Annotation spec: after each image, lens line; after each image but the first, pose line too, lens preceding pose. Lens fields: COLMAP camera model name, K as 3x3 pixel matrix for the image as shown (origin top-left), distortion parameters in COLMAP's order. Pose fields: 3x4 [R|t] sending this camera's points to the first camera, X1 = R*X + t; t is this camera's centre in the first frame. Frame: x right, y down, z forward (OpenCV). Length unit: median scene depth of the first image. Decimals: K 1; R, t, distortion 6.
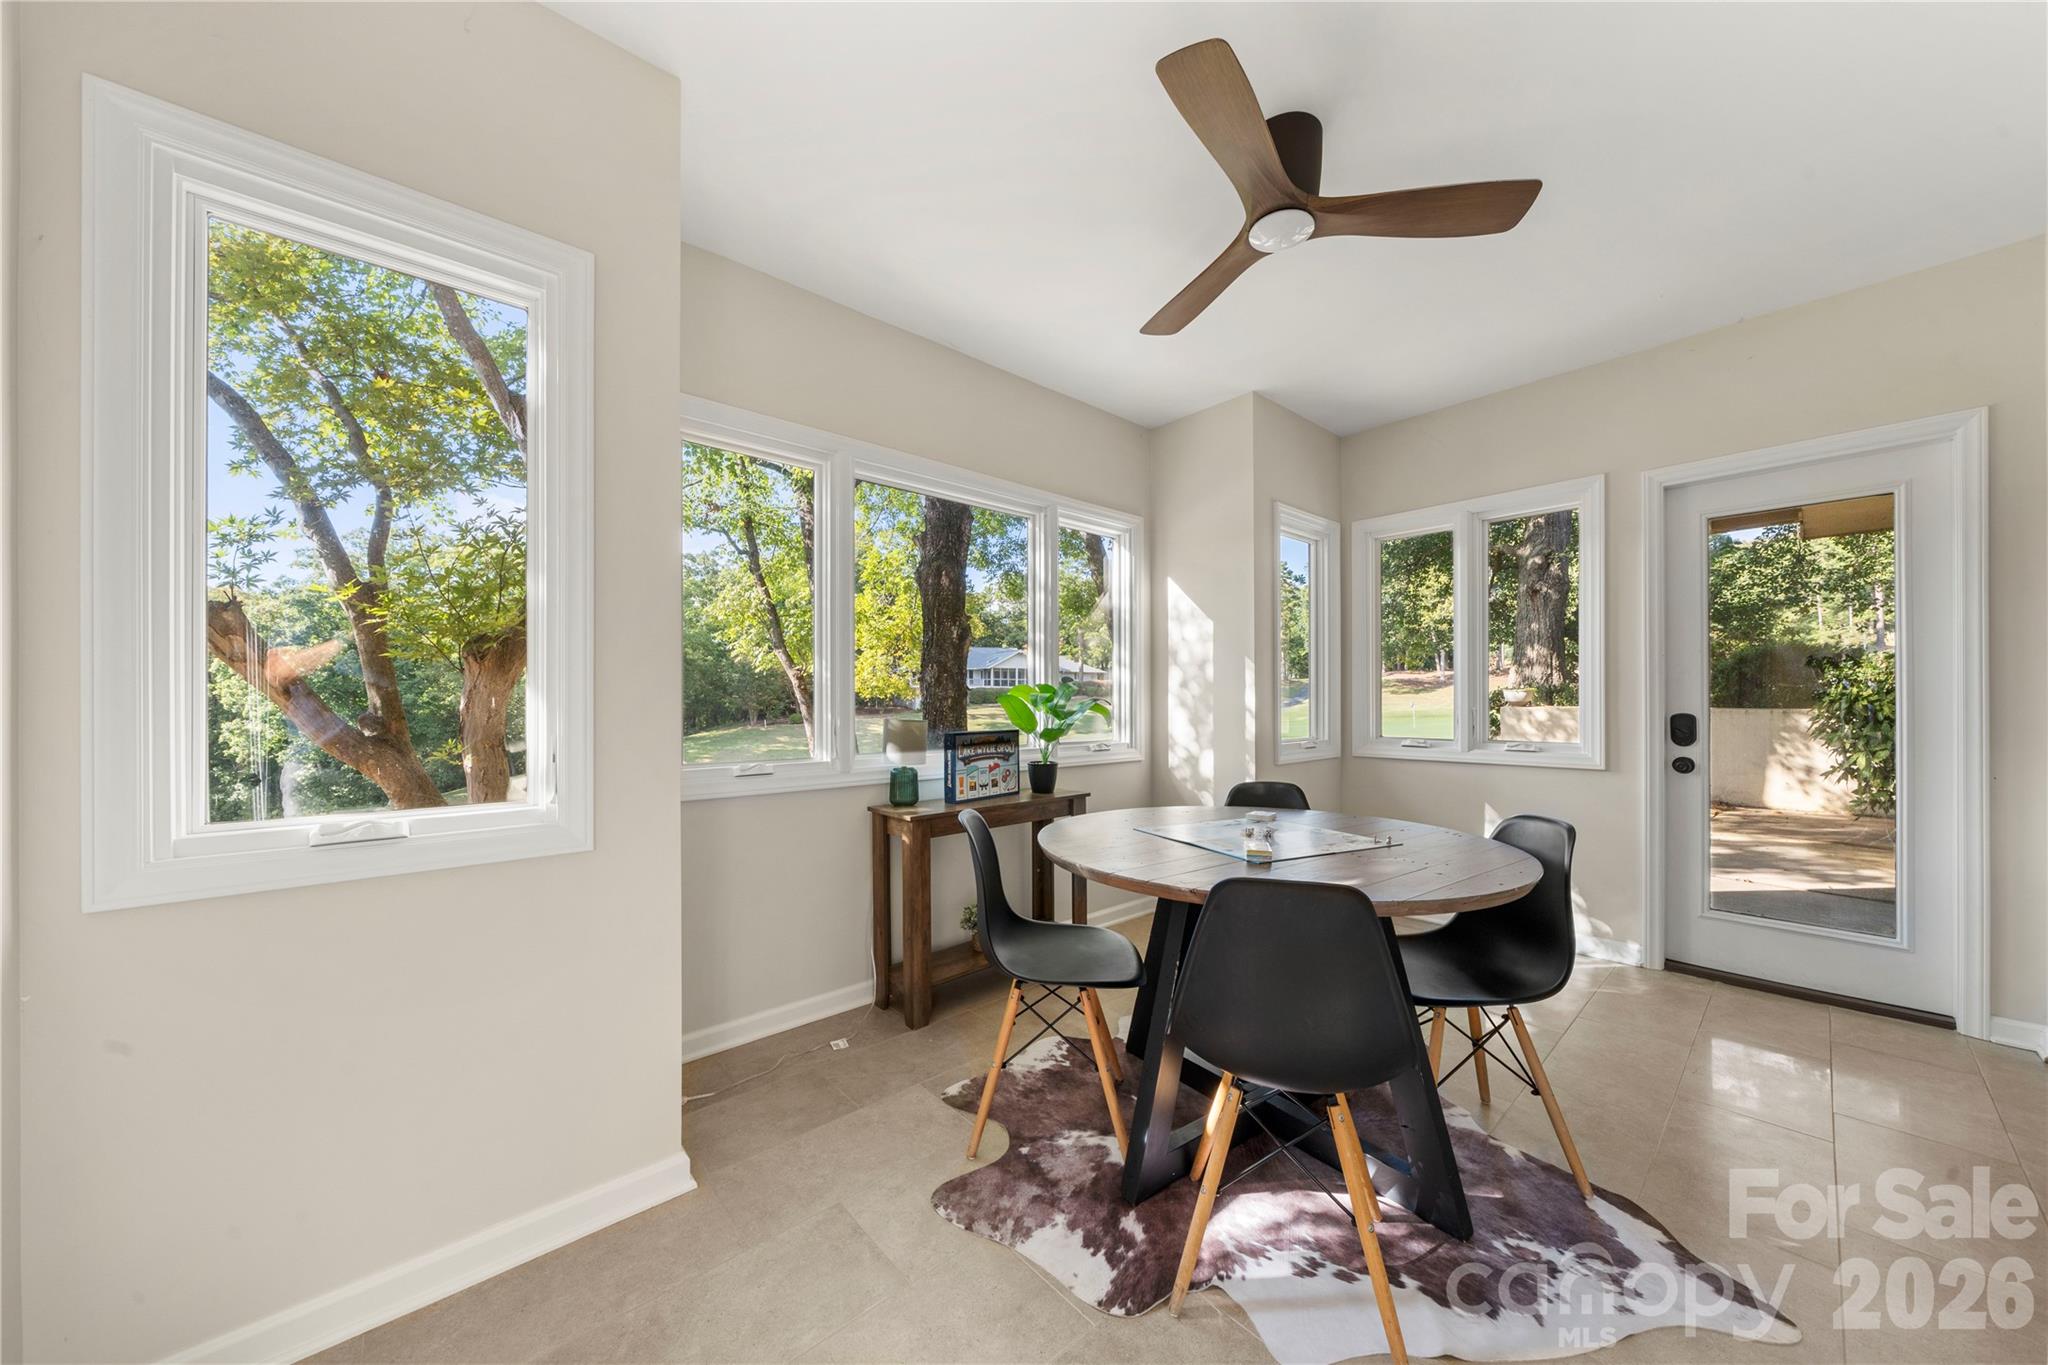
lens RADIAL K [[706.5, 0, 1024.1], [0, 706.5, 695.6], [0, 0, 1]] dist [-0.000382, -0.000044]
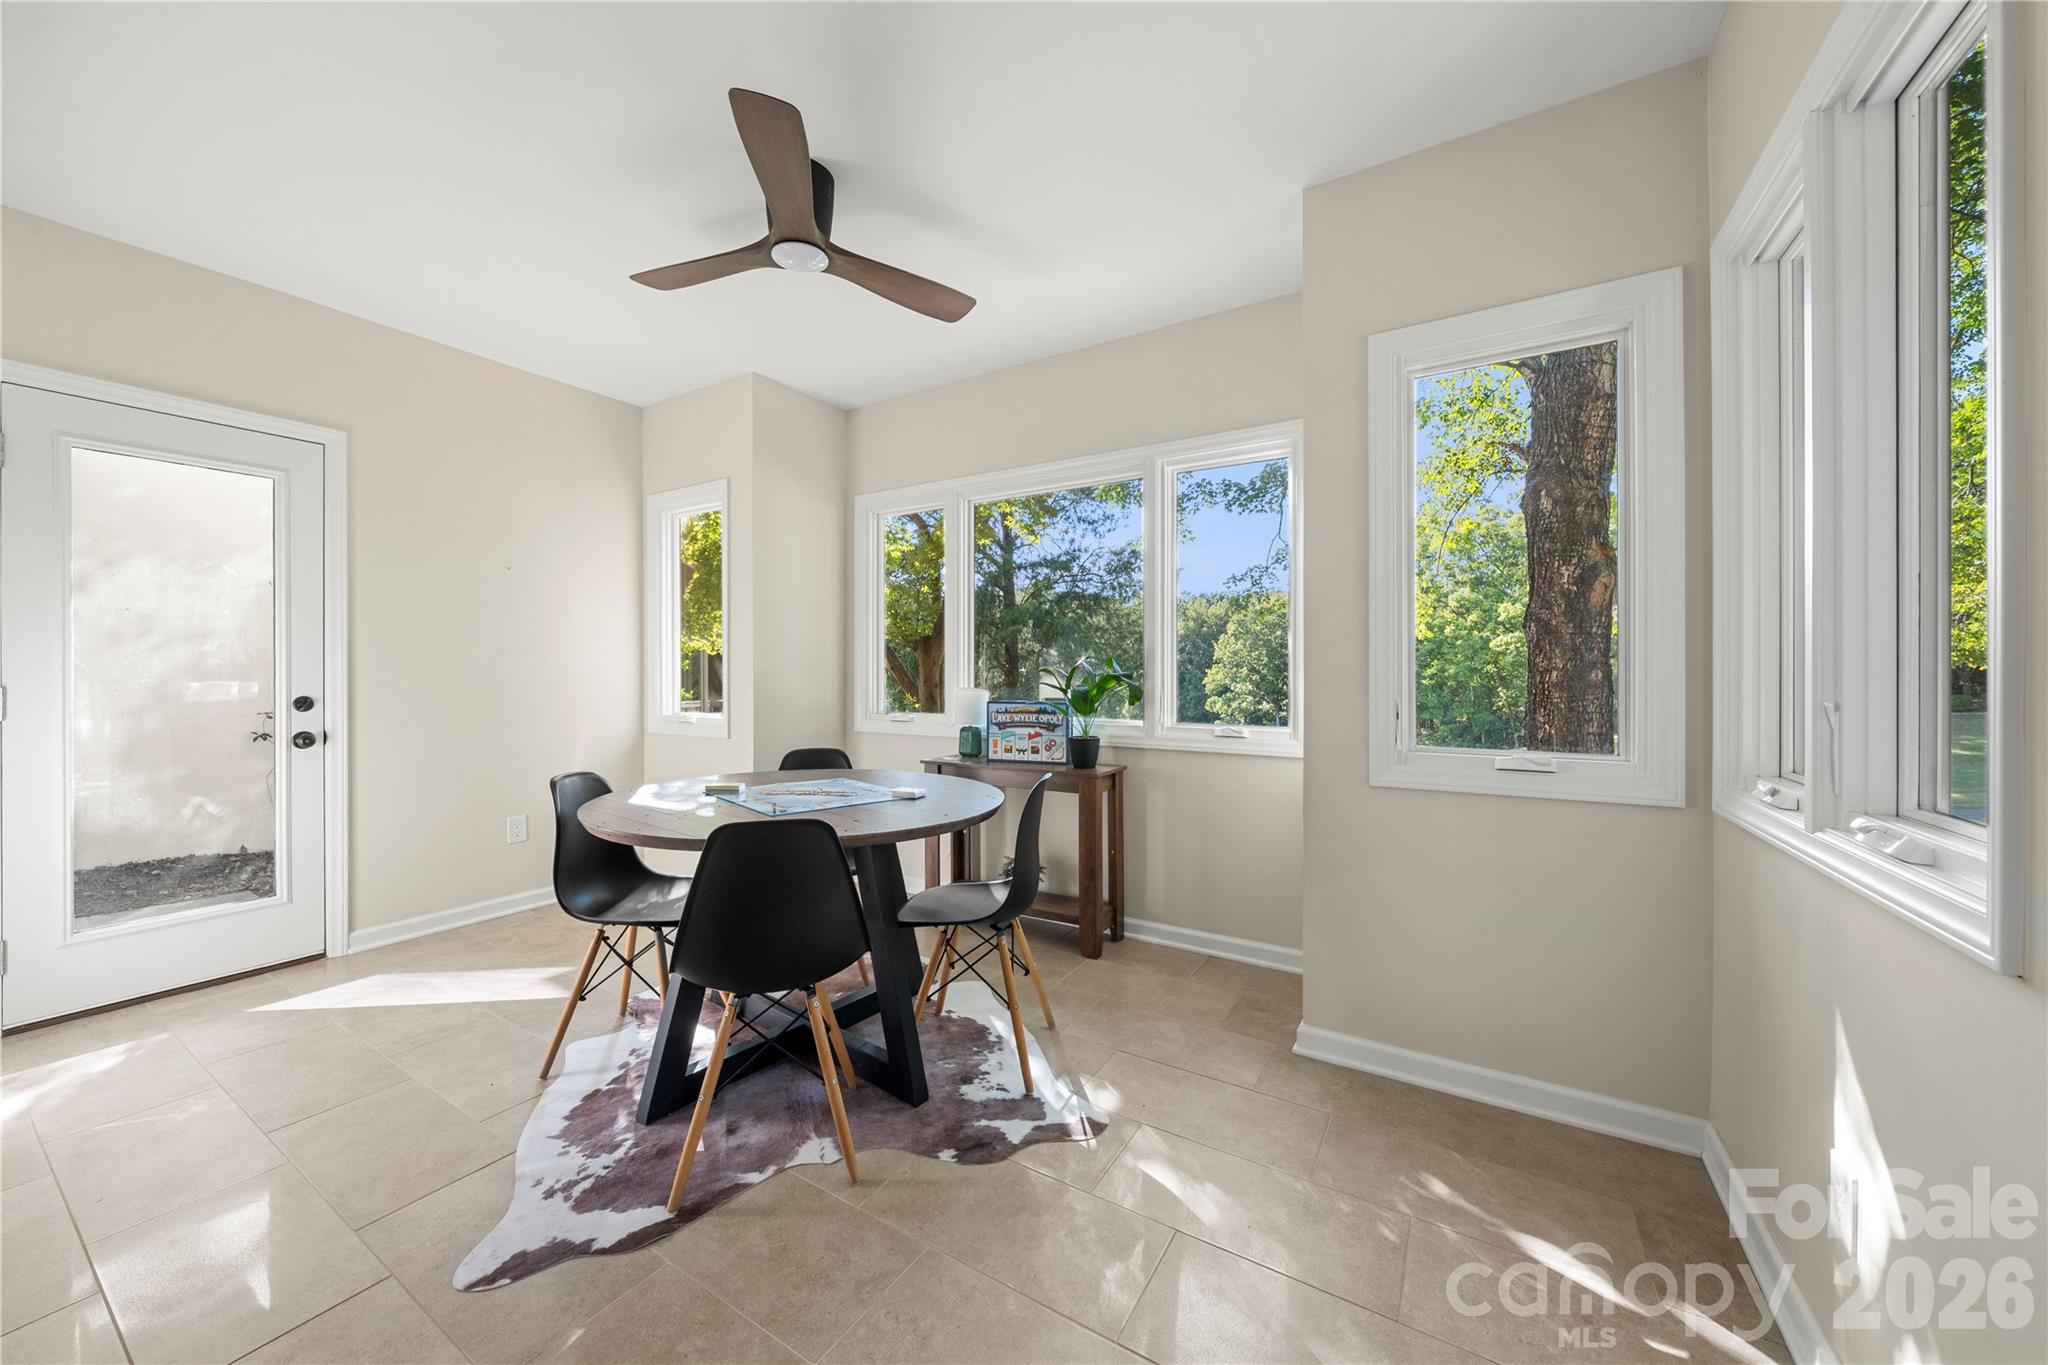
lens RADIAL K [[741.5, 0, 1015.2], [0, 741.5, 675.1], [0, 0, 1]] dist [0.000322, 0.000214]
pose [[0.273824, -0.002828, -0.961776, 1.062989], [0.005638, 0.999983, -0.001335, 0.010662], [0.961763, -0.005057, 0.273835, 0.673074]]
